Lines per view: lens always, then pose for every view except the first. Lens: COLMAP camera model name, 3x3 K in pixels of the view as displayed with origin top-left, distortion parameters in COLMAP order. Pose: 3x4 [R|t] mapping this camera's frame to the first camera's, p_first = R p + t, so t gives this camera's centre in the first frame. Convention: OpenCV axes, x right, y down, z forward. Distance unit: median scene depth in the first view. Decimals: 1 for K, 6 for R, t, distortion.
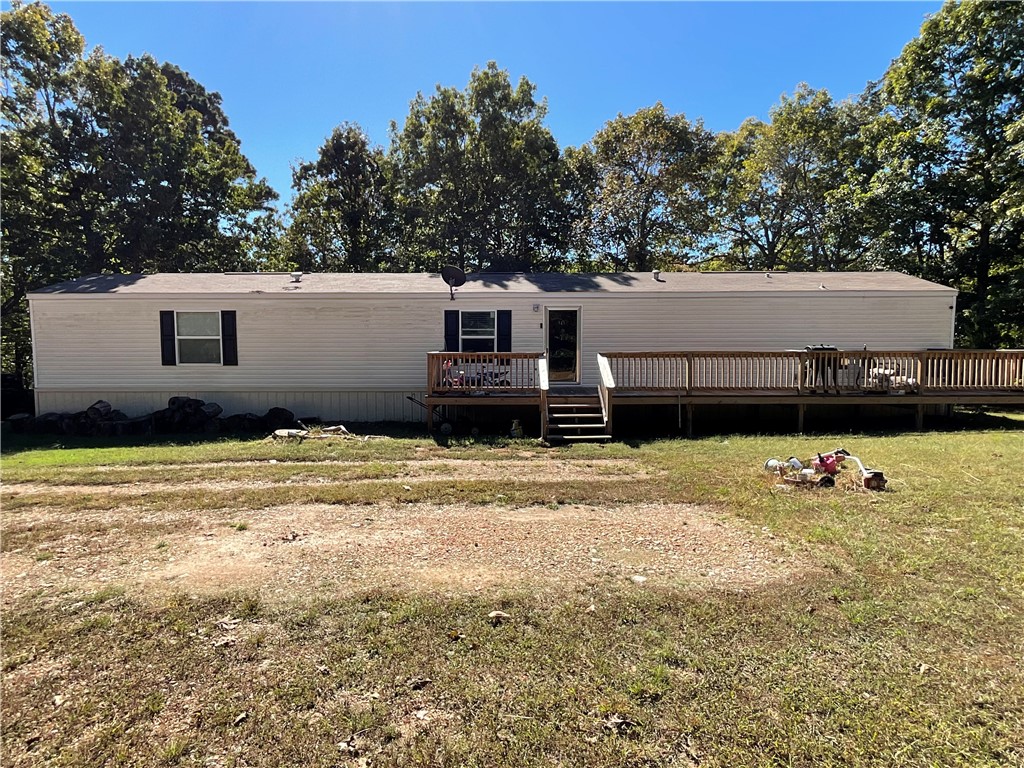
lens RADIAL K [[576.8, 0, 511.5], [0, 576.8, 386.9], [0, 0, 1]] dist [0.002127, -0.000159]
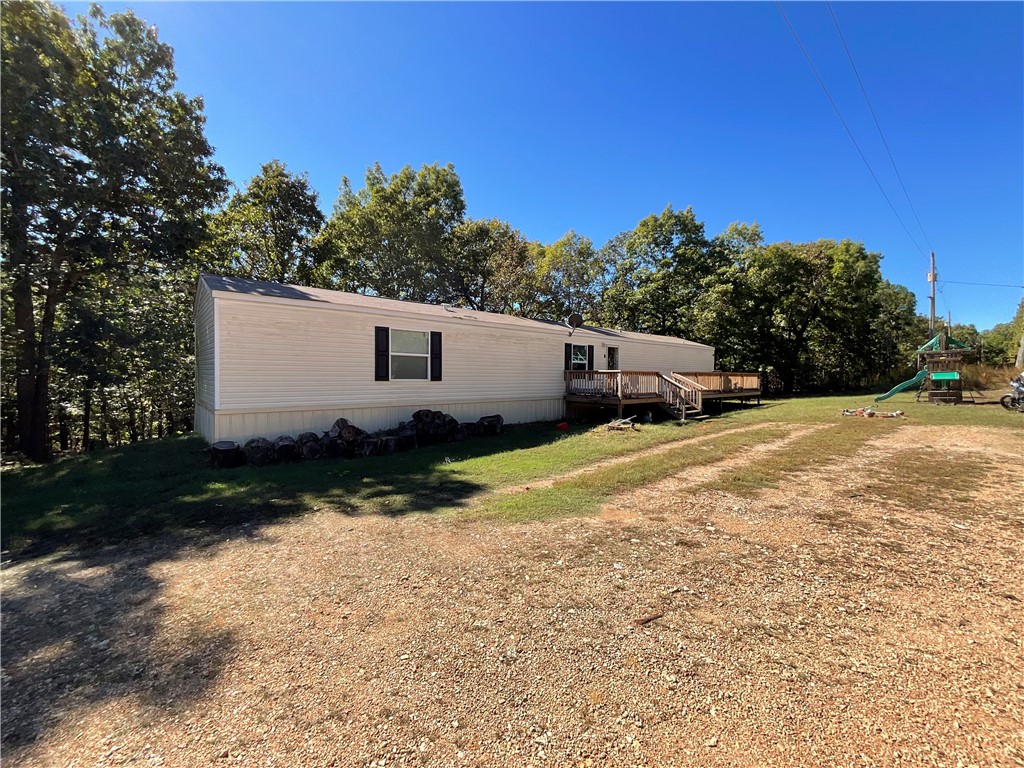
lens RADIAL K [[417.4, 0, 510.6], [0, 417.4, 379.7], [0, 0, 1]] dist [0.001202, 0.000235]
pose [[0.740459, 0.000998, 0.672100, -0.924519], [0.041636, 0.998010, -0.047352, 0.004787], [-0.670810, 0.063045, 0.738944, 0.312898]]
